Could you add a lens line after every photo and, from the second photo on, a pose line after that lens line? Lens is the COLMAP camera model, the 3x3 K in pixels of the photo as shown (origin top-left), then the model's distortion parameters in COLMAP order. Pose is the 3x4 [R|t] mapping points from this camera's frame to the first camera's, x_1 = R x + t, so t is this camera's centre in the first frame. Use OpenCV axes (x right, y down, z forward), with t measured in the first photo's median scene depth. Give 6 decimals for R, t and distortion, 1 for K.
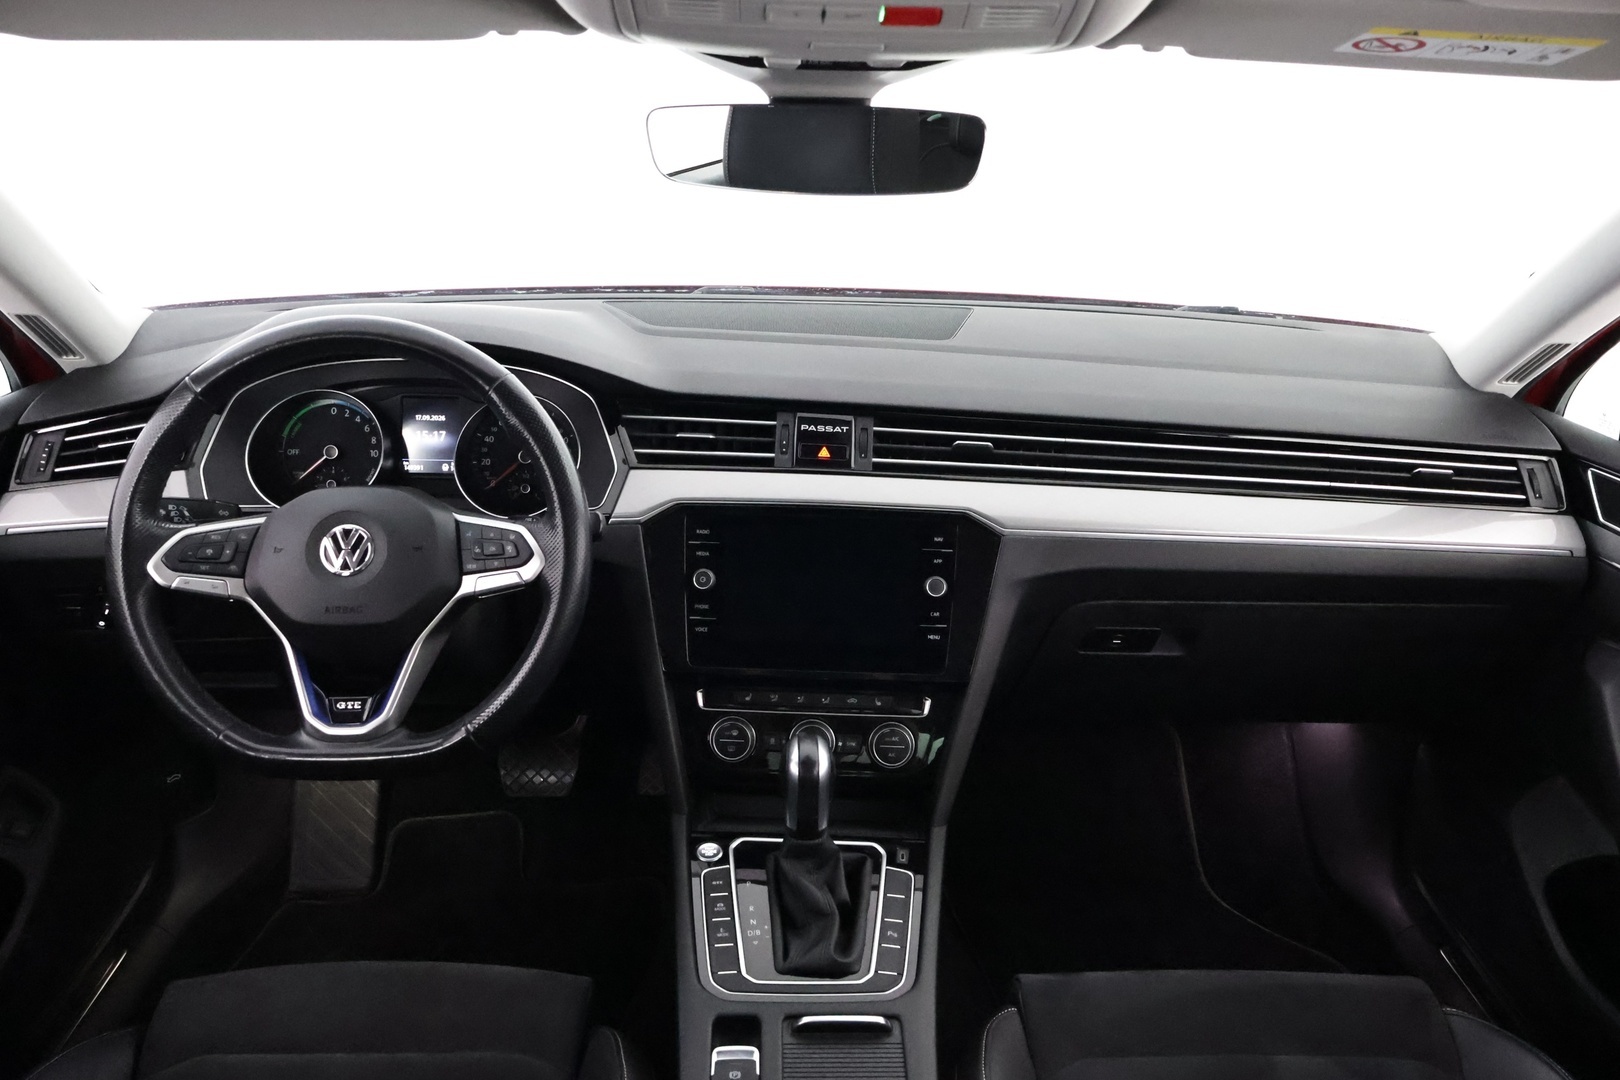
lens RADIAL K [[1405.6, 0, 811.4], [0, 1405.6, 534.5], [0, 0, 1]] dist [0.008126, -0.000492]
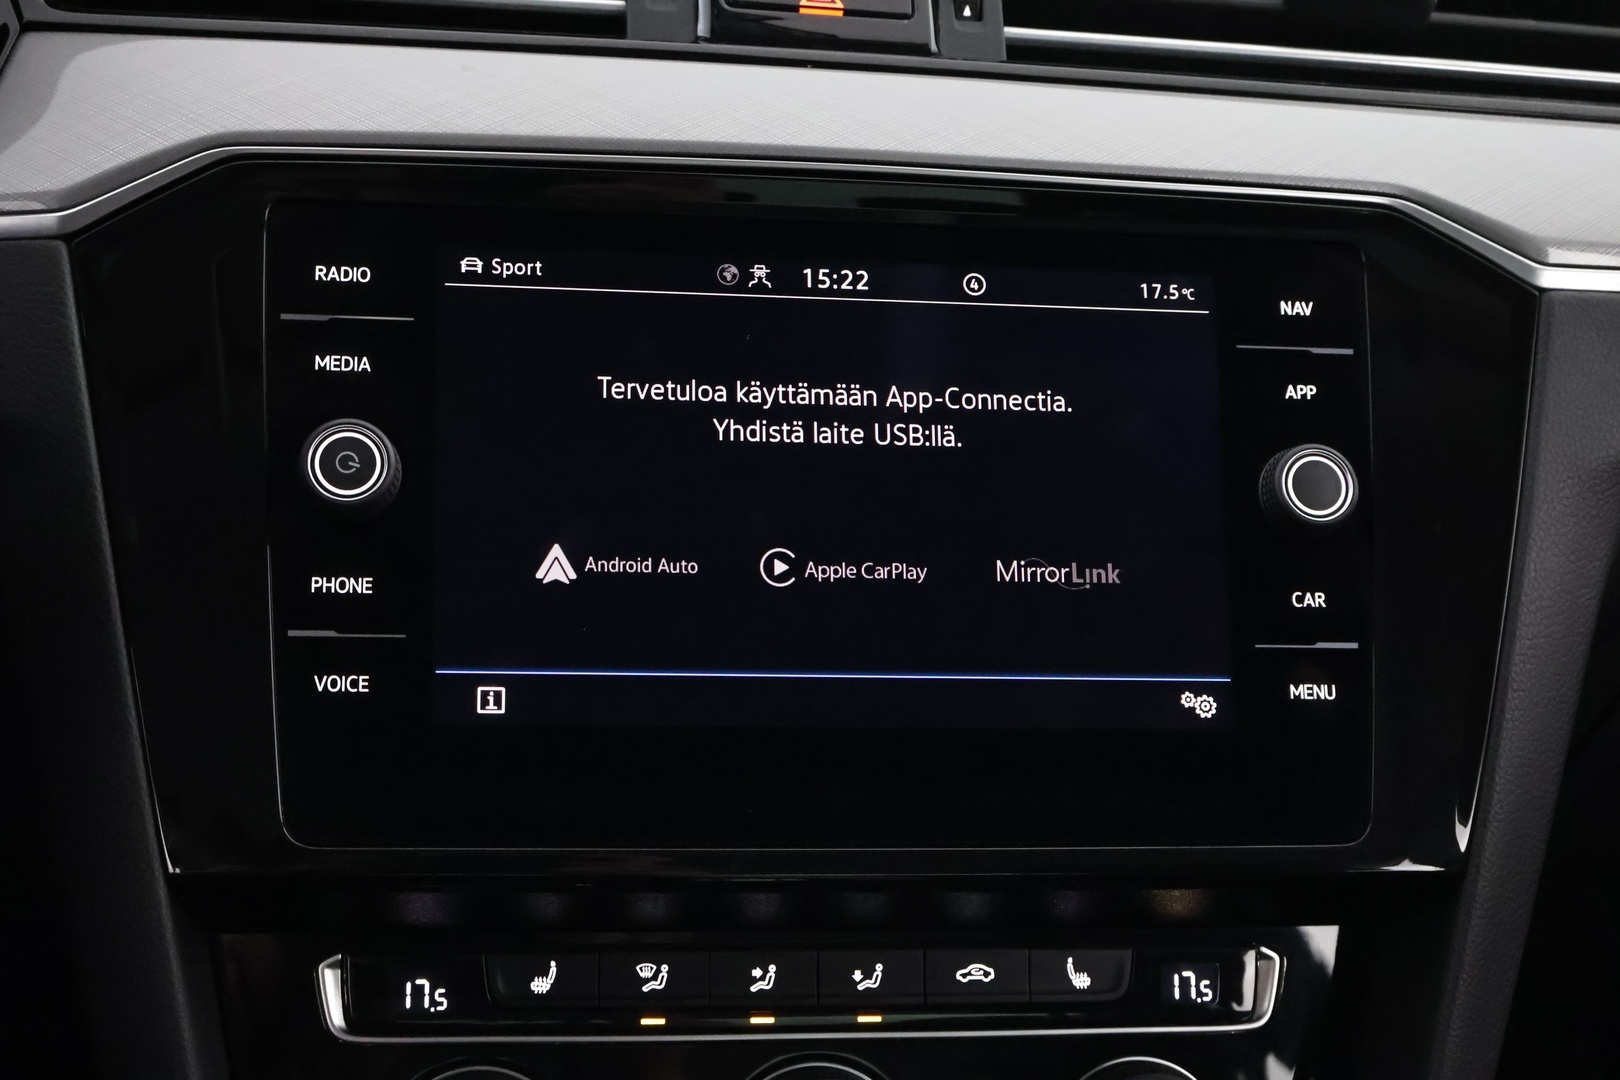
lens RADIAL K [[2254.7, 0, 816.7], [0, 2254.7, 532.6], [0, 0, 1]] dist [0.009940, 0.000000]
pose [[0.984807, -0.011873, 0.173246, -0.065046], [0.031082, 0.993600, -0.108591, 0.084822], [-0.170848, 0.112326, 0.978874, 0.622388]]
